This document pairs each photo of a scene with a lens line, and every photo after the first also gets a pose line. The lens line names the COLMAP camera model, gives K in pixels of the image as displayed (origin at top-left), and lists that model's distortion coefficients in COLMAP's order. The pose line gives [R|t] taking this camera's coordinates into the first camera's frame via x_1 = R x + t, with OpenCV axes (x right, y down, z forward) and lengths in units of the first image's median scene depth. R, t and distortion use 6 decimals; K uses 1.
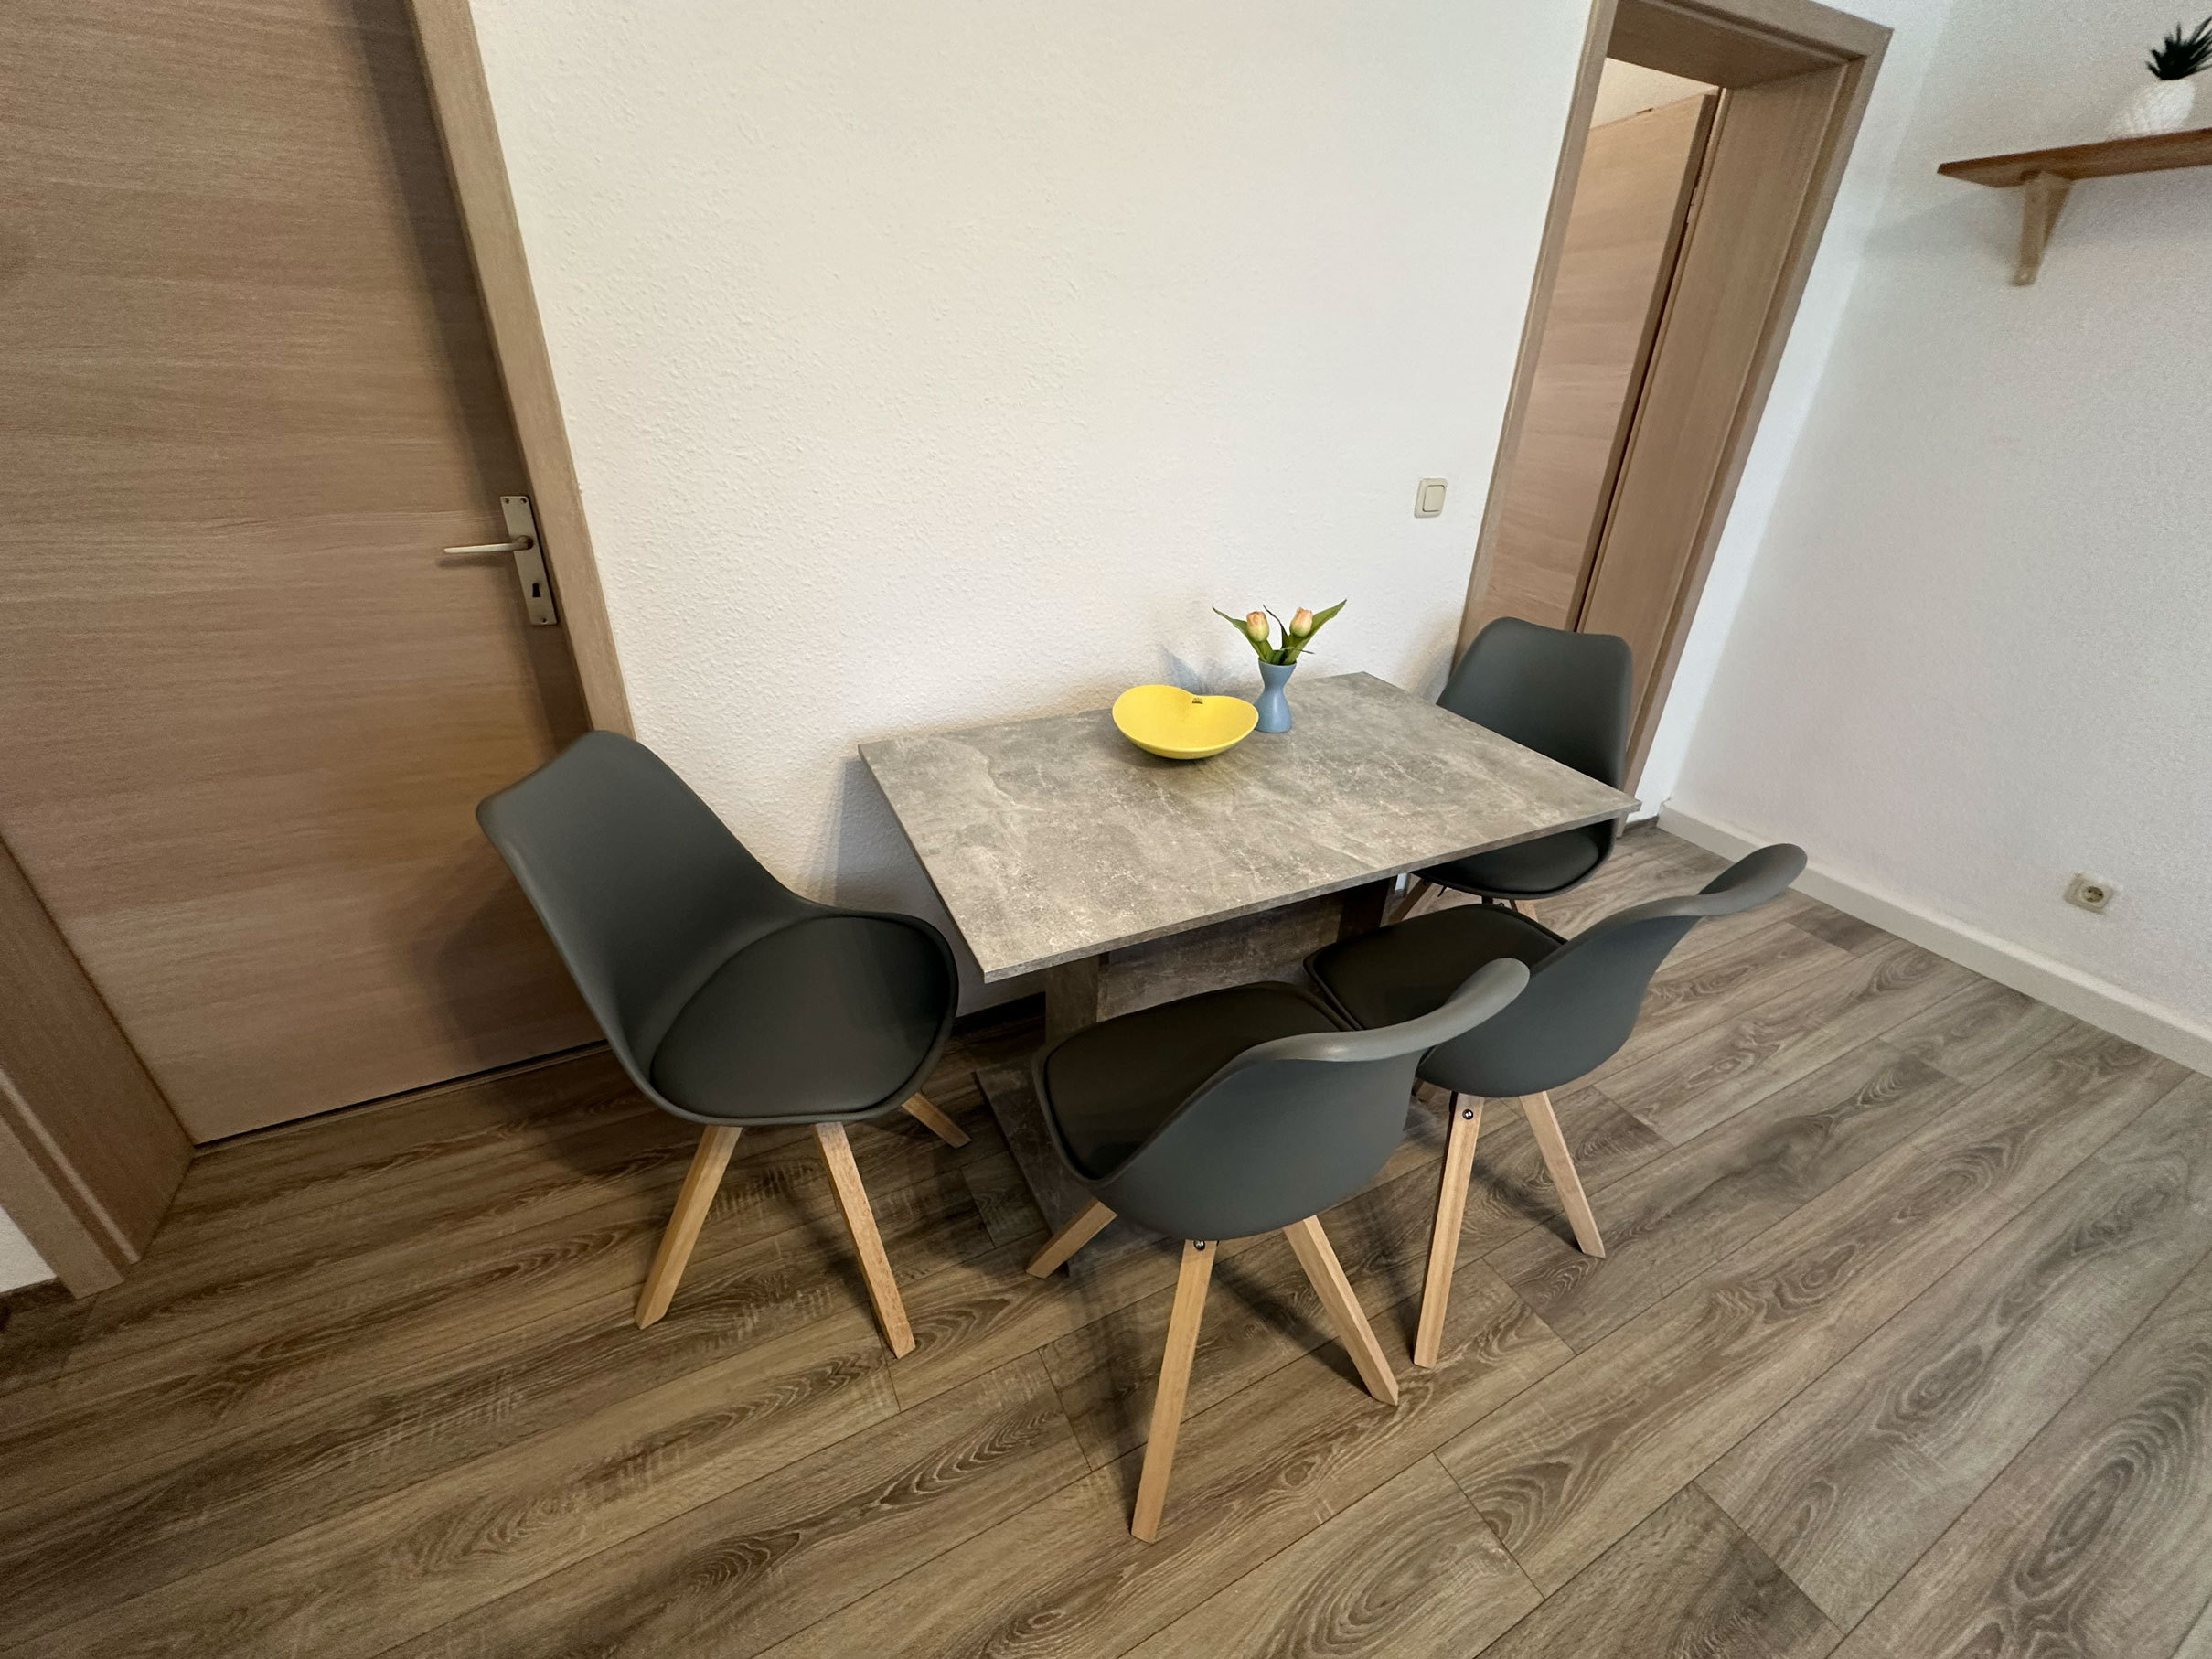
lens RADIAL K [[885.7, 0, 1106.0], [0, 885.7, 829.5], [0, 0, 1]] dist [-0.001431, 0.000553]
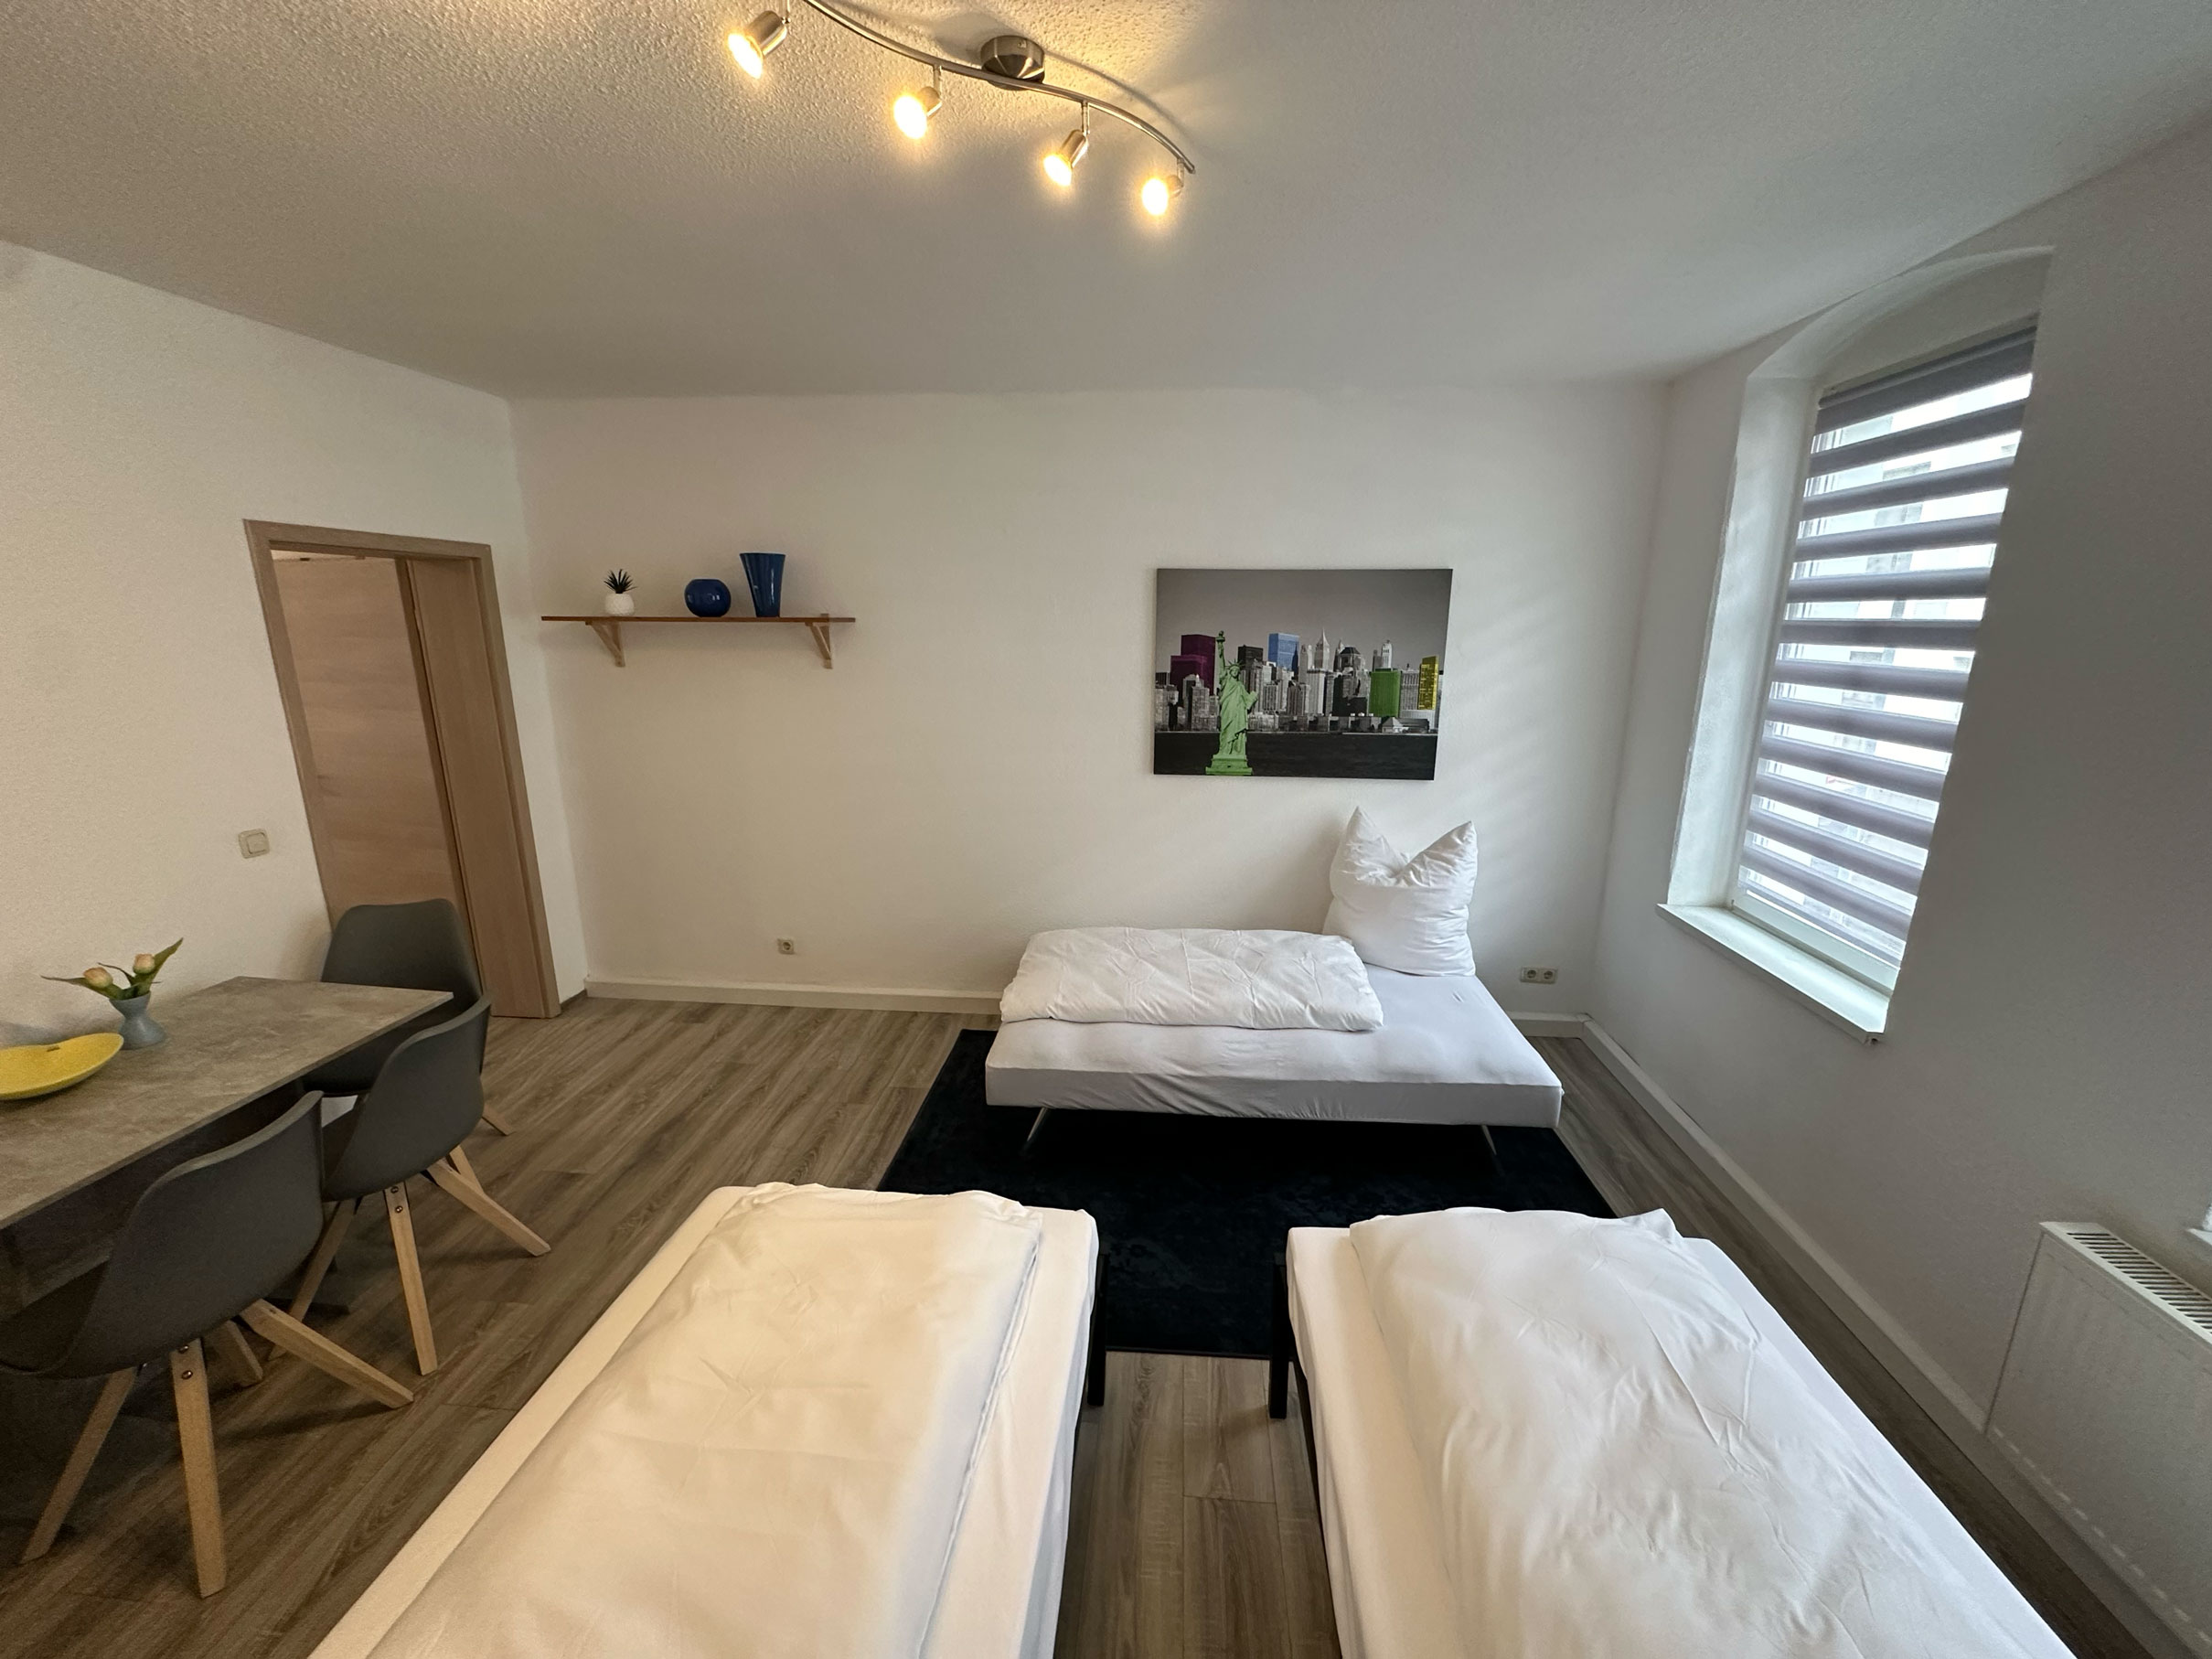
lens RADIAL K [[885.7, 0, 1106.0], [0, 885.7, 829.5], [0, 0, 1]] dist [-0.001431, 0.000553]
pose [[0.529340, -0.223387, 0.818472, -0.066687], [0.403698, 0.914821, -0.011404, 0.194261], [-0.746208, 0.336452, 0.574433, -0.974605]]
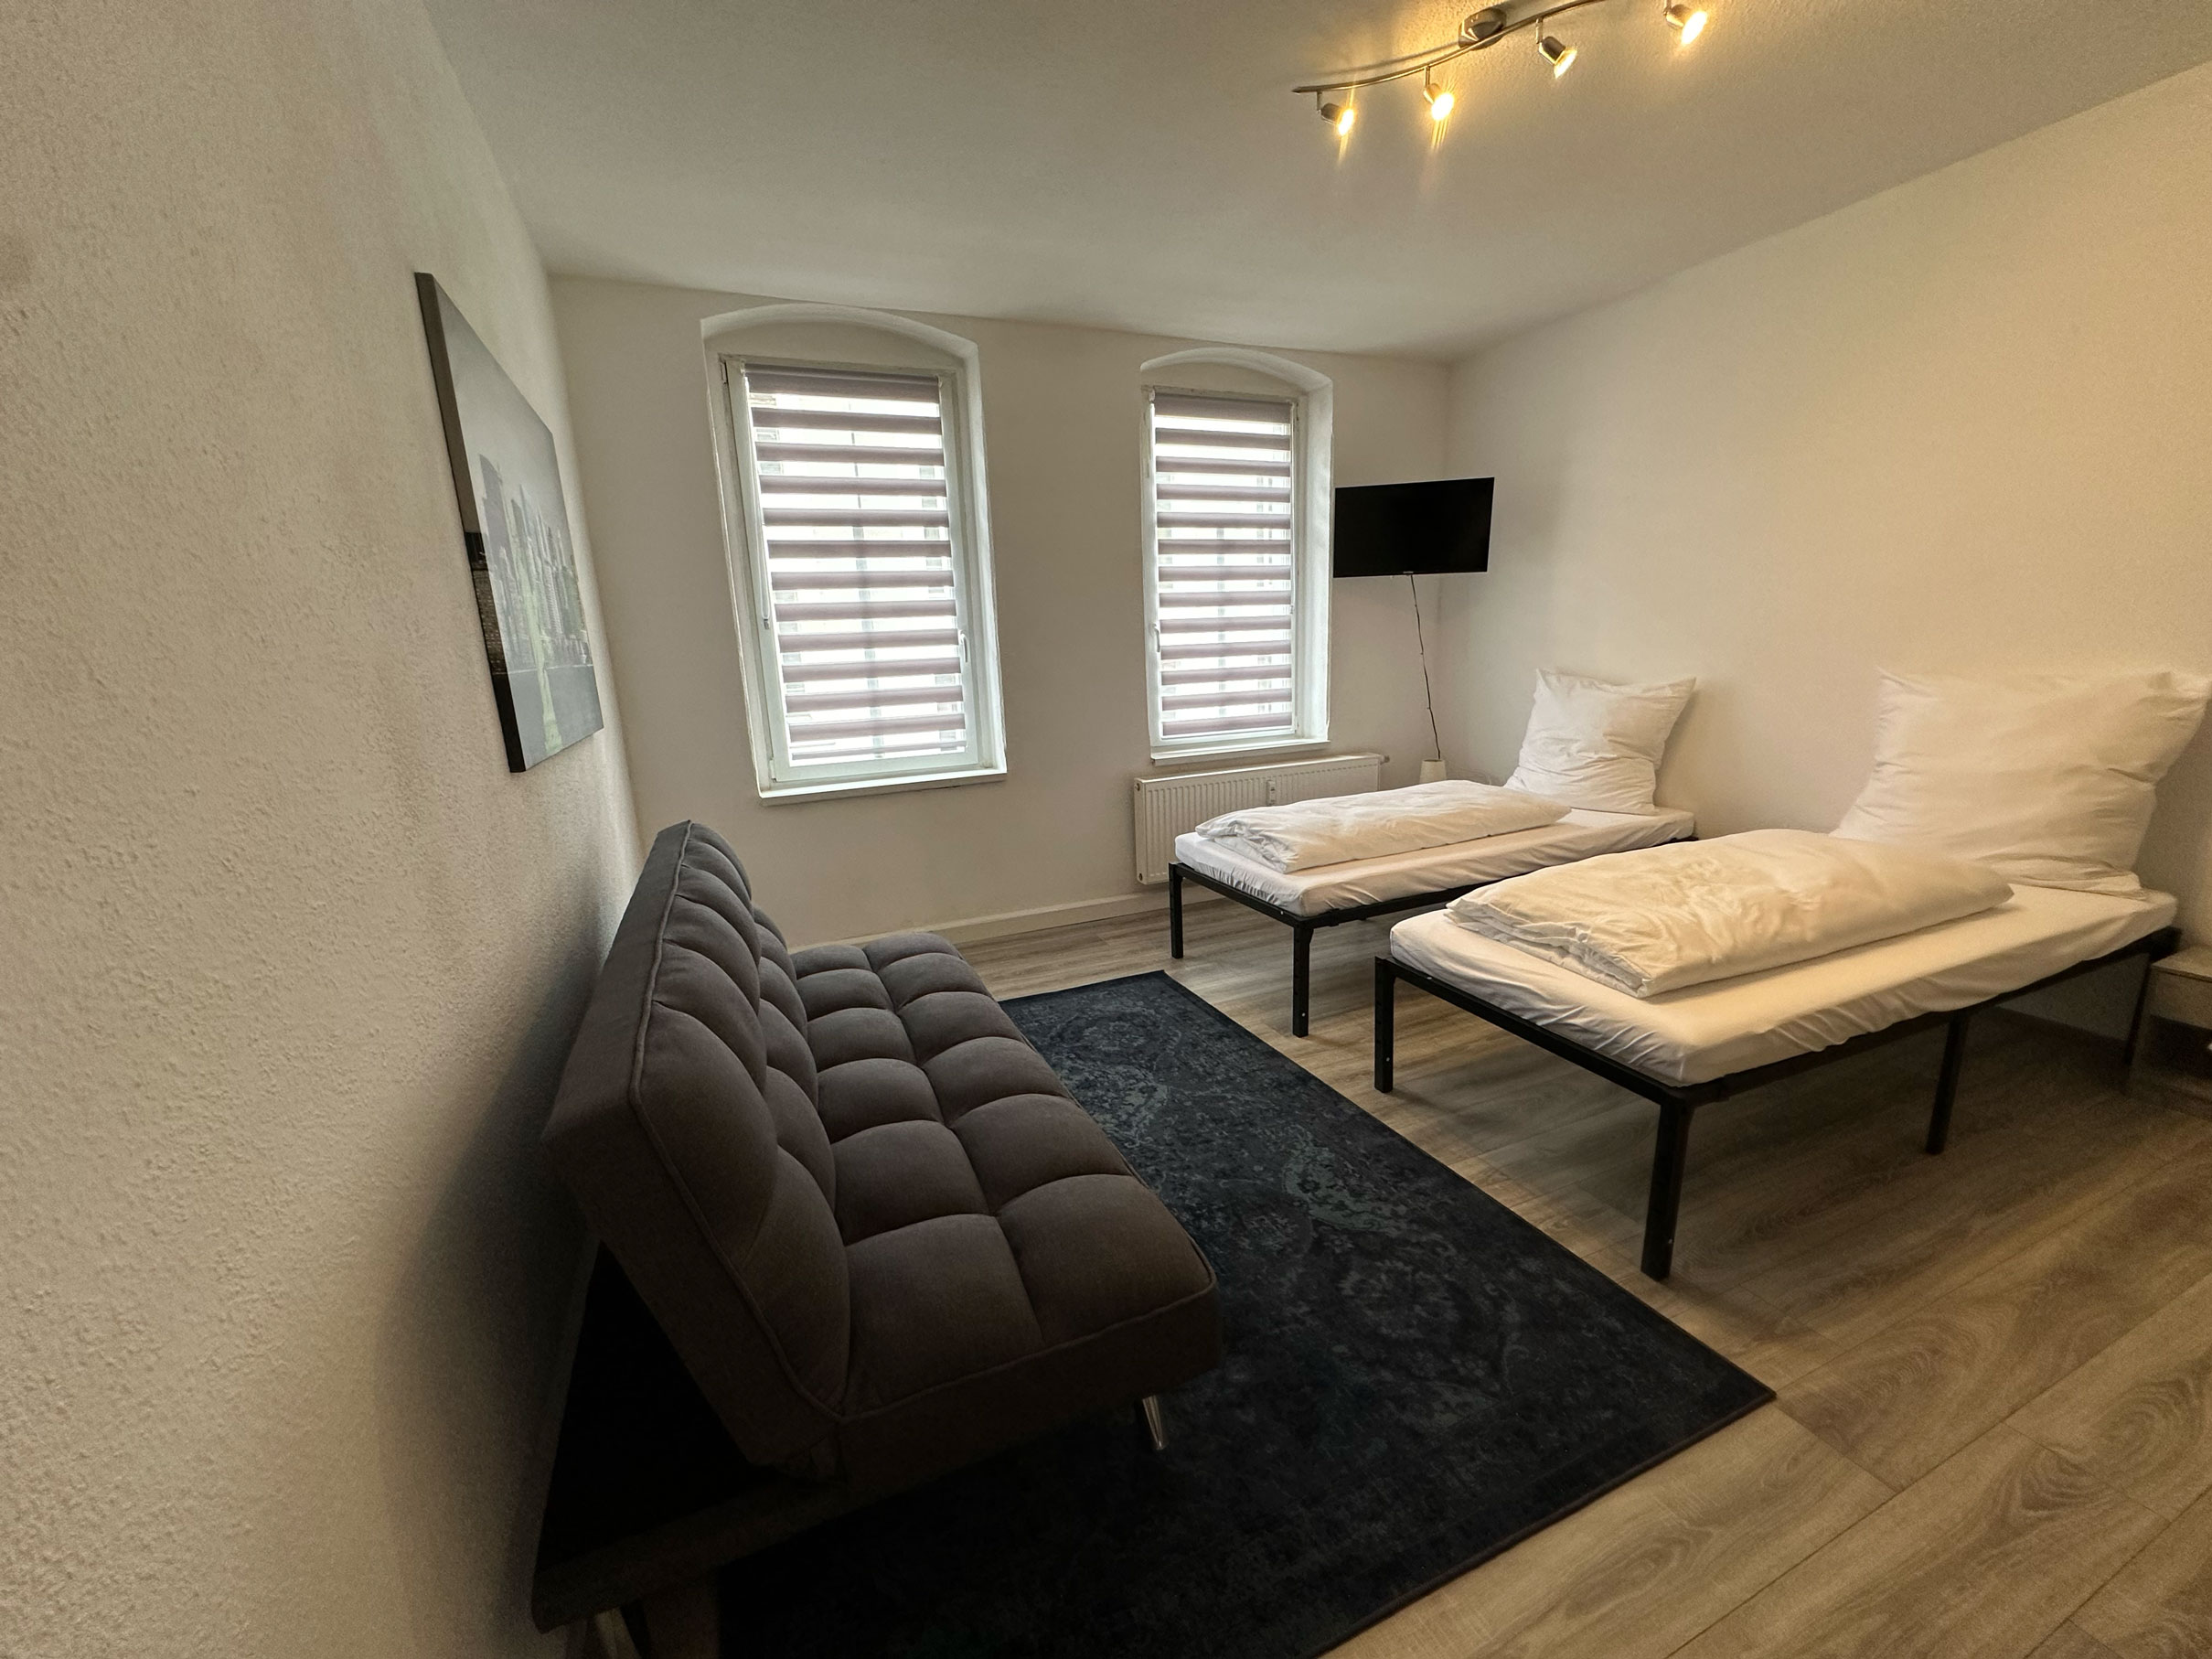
lens RADIAL K [[885.7, 0, 1106.0], [0, 885.7, 829.5], [0, 0, 1]] dist [-0.001431, 0.000553]
pose [[-0.997786, 0.004520, 0.066355, 1.236809], [0.046099, 0.766152, 0.641004, -0.511100], [-0.047941, 0.642644, -0.764664, 1.069703]]
